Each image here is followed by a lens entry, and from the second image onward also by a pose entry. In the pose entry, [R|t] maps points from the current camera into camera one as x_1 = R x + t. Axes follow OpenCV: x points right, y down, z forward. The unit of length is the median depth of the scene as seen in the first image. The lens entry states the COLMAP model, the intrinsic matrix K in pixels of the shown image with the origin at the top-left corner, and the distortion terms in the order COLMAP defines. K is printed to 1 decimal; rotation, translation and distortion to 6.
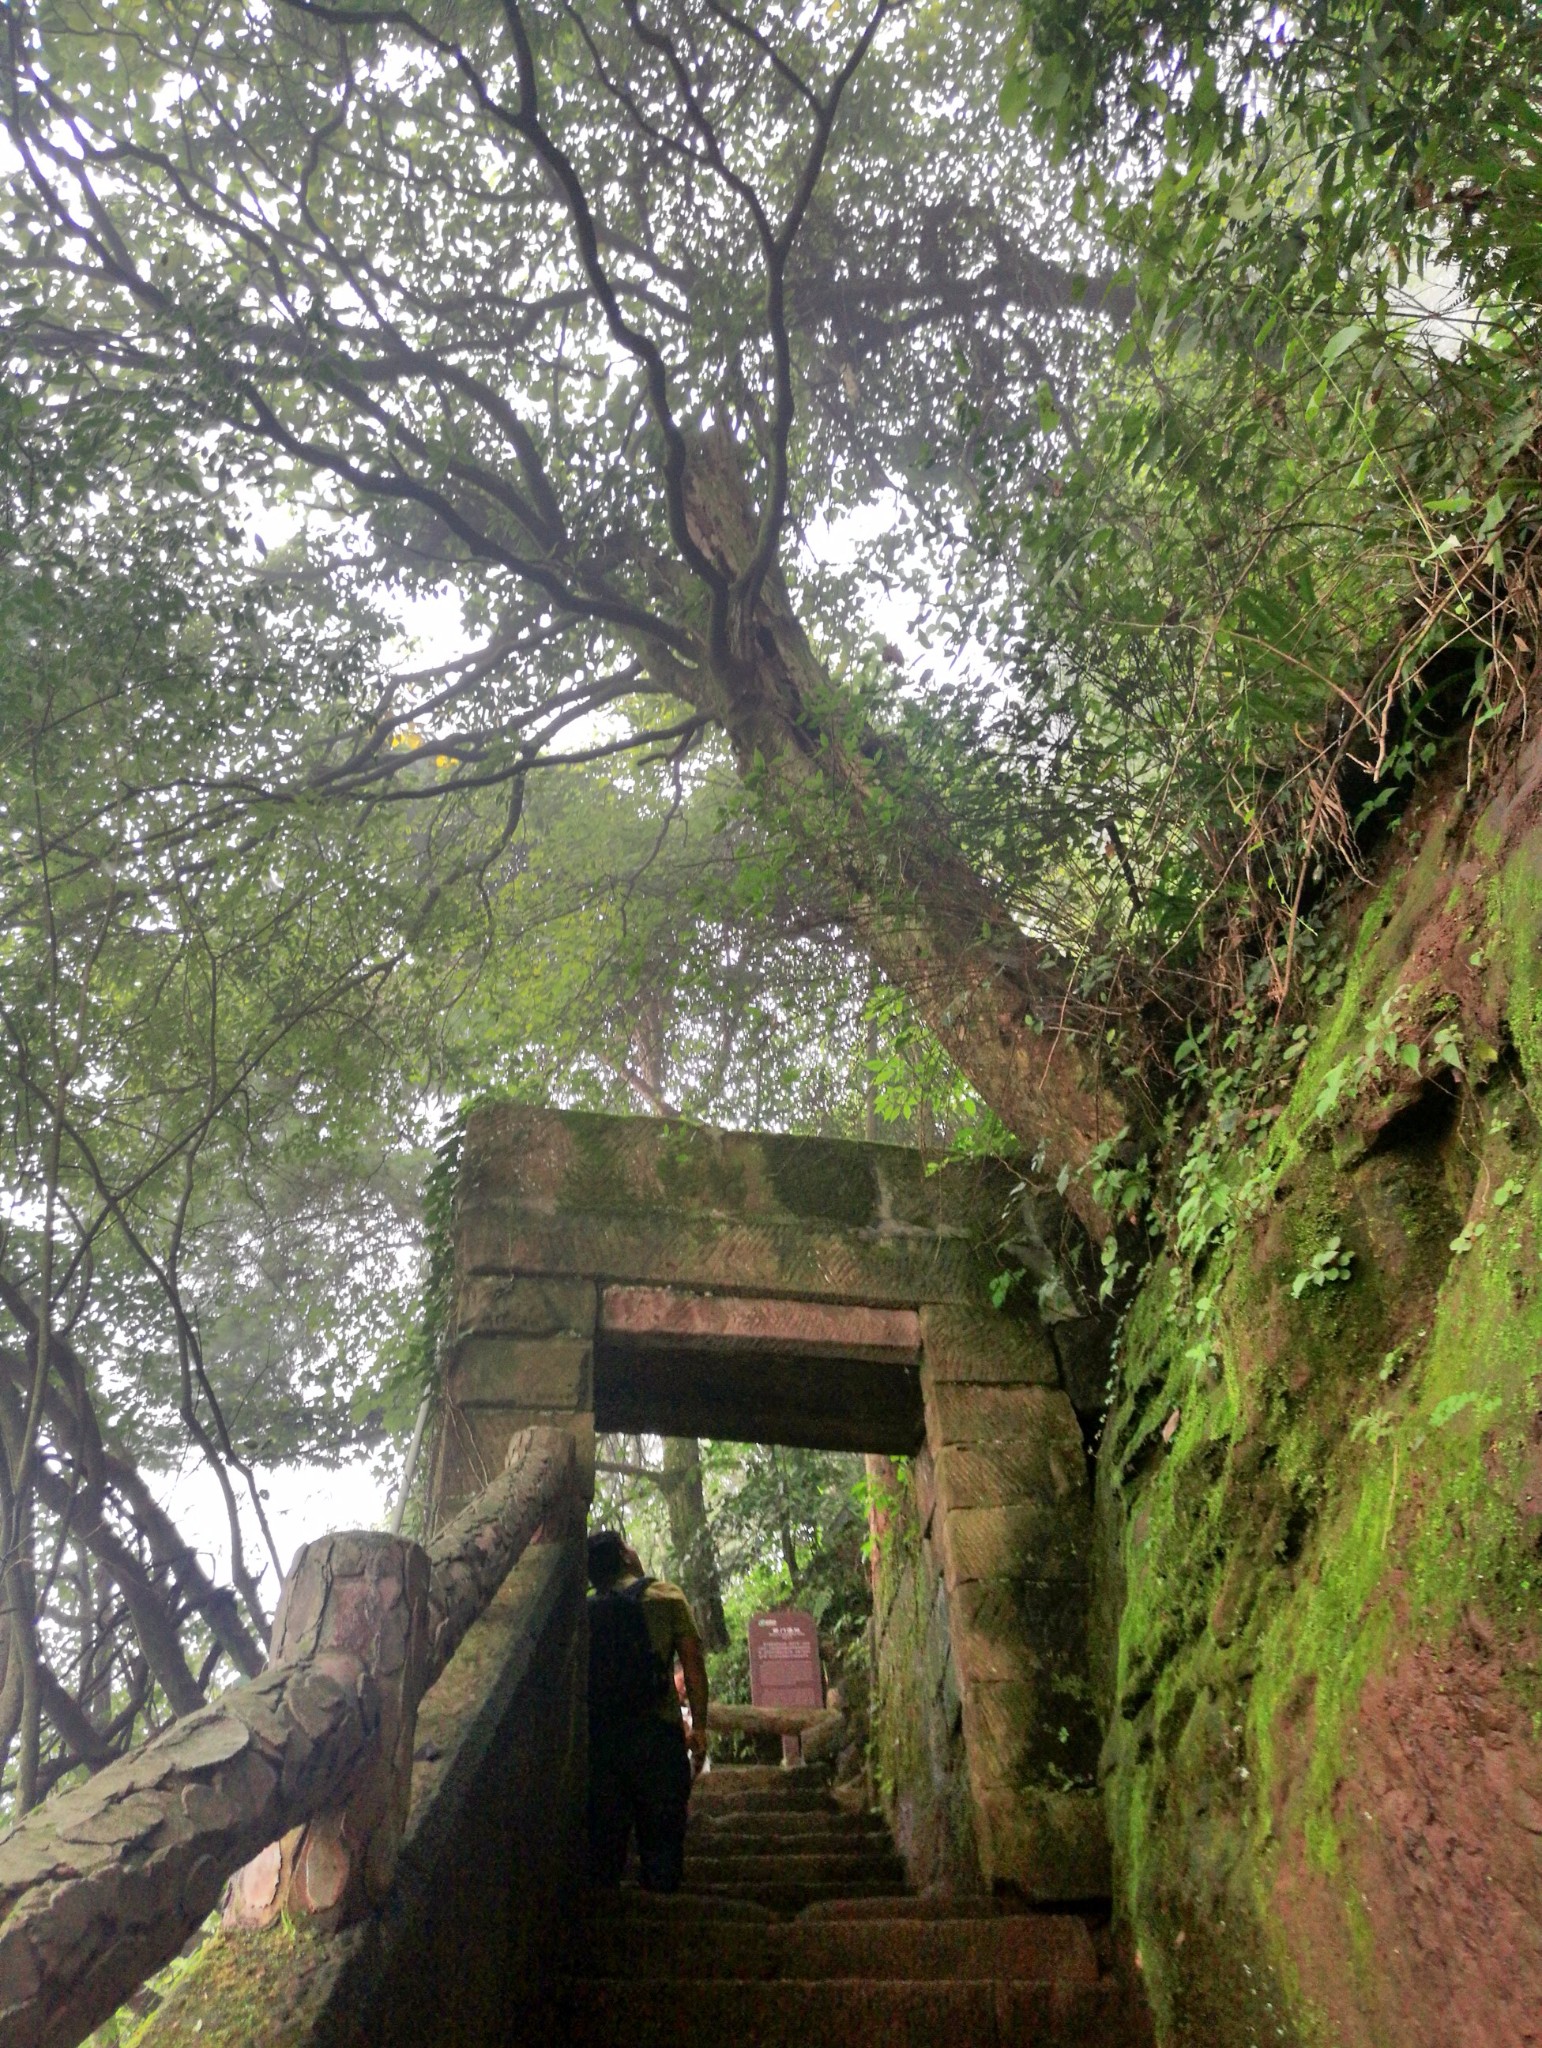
lens RADIAL K [[1639.9, 0, 771.0], [0, 1639.9, 1024.0], [0, 0, 1]] dist [-0.001166, 0.052267]
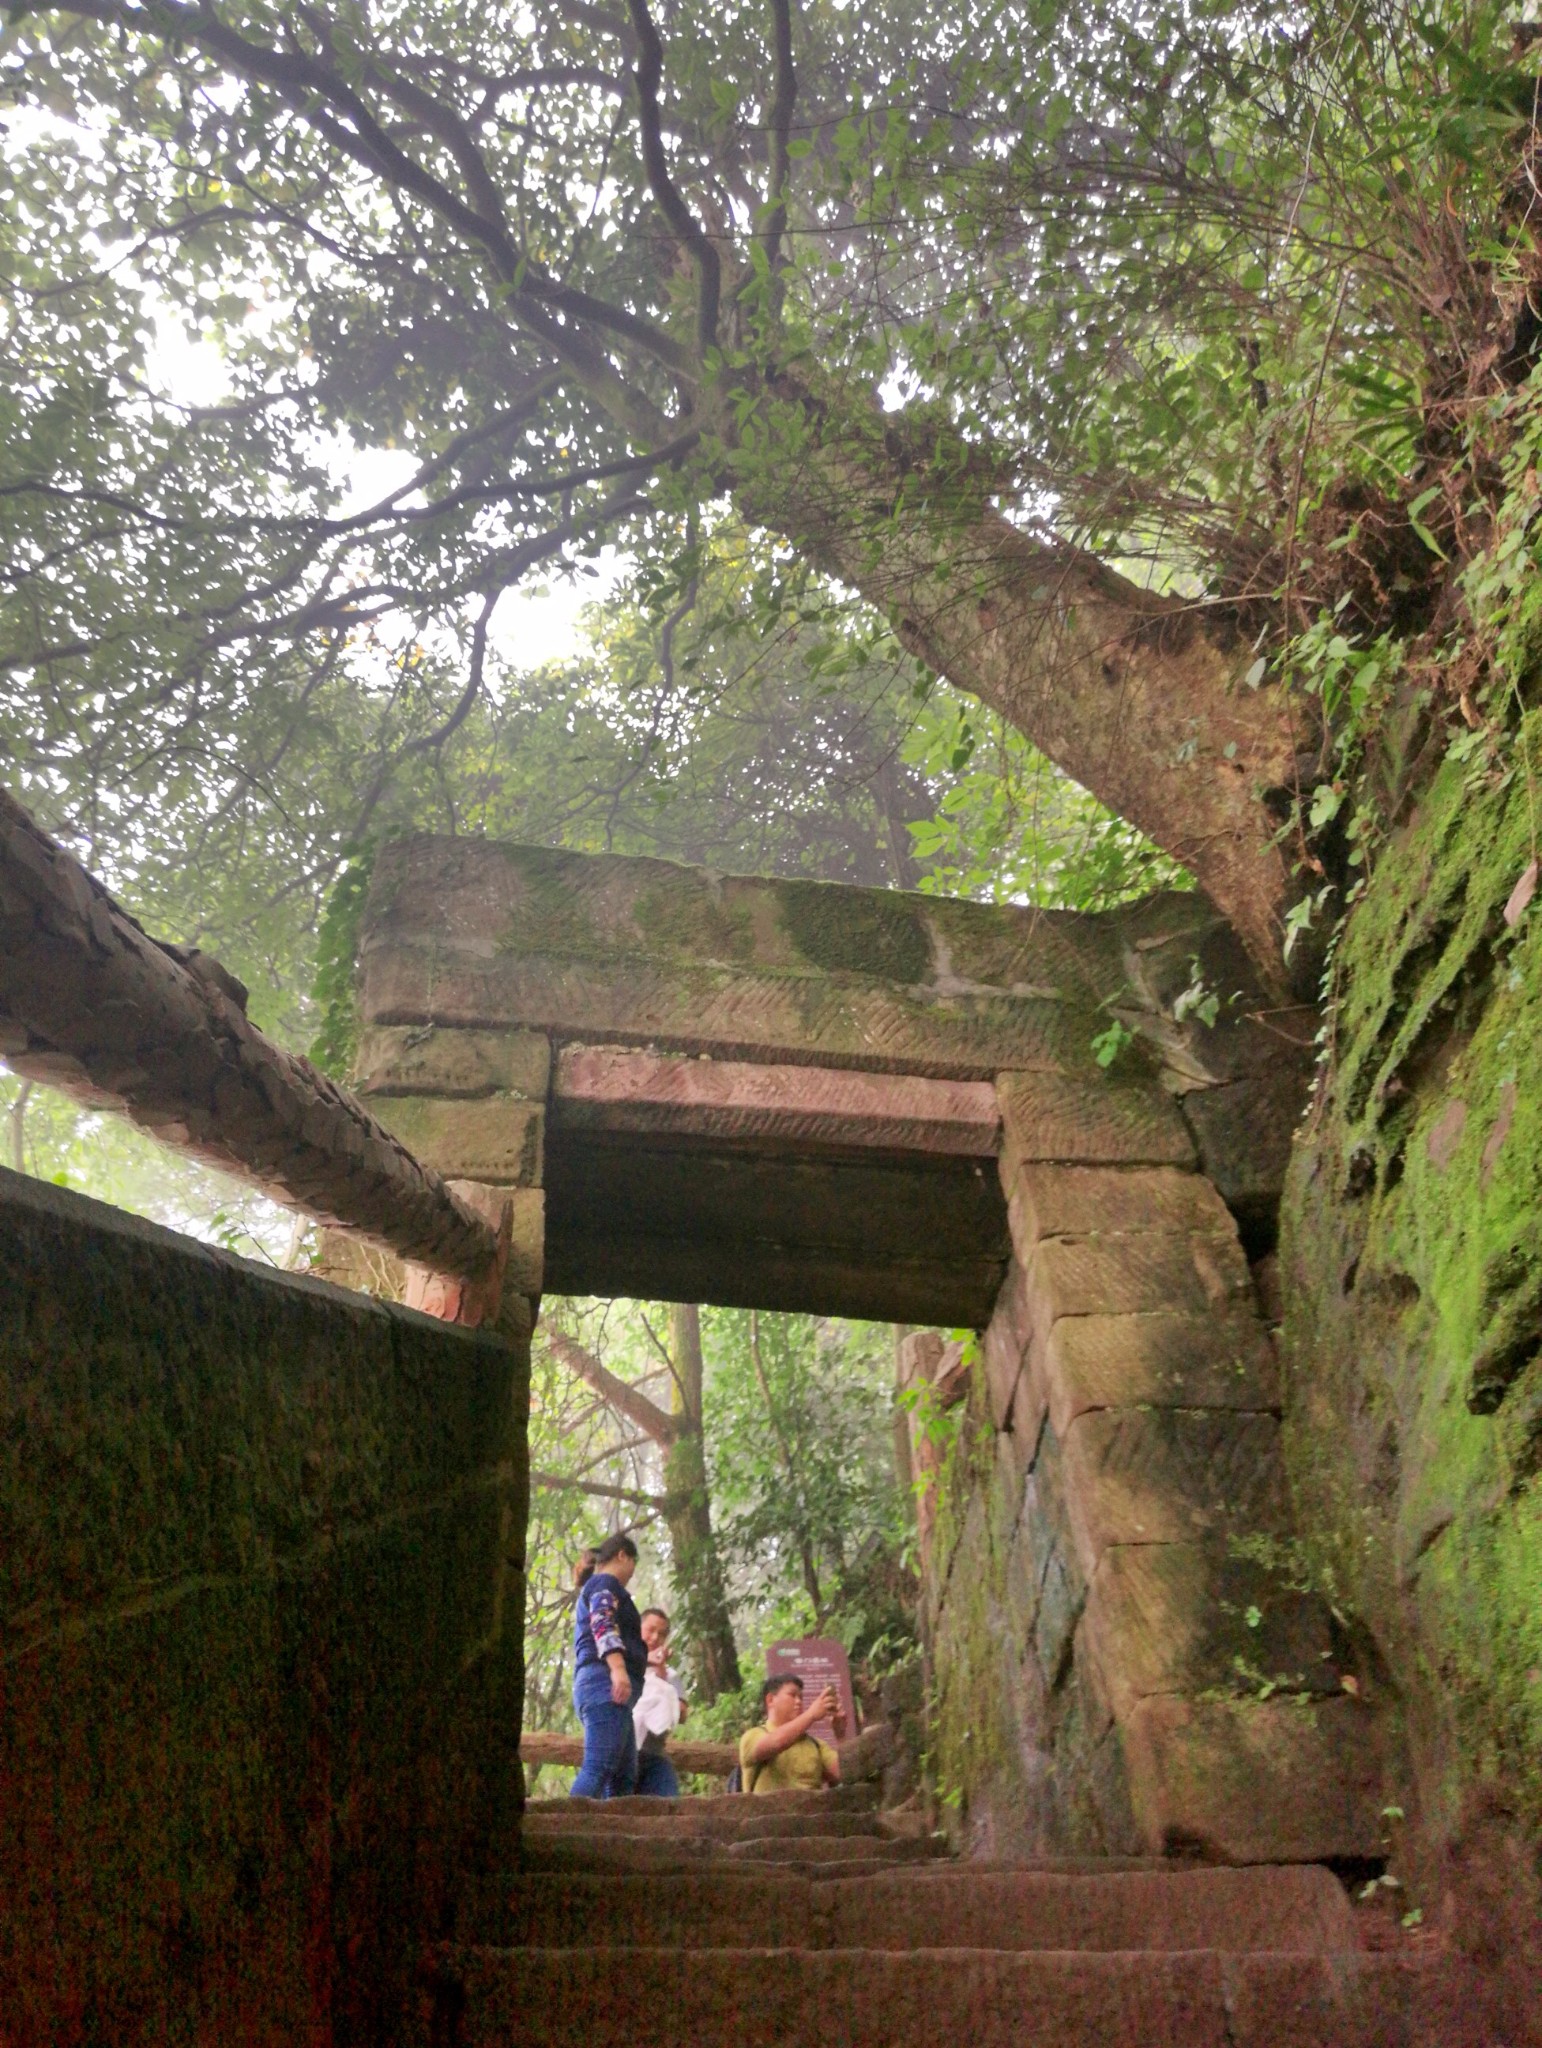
lens RADIAL K [[1639.9, 0, 771.0], [0, 1639.9, 1024.0], [0, 0, 1]] dist [-0.001166, 0.052267]
pose [[0.999829, -0.018380, -0.002174, -0.007318], [0.018196, 0.997630, -0.066364, 0.197444], [0.003388, 0.066313, 0.997793, 0.274463]]
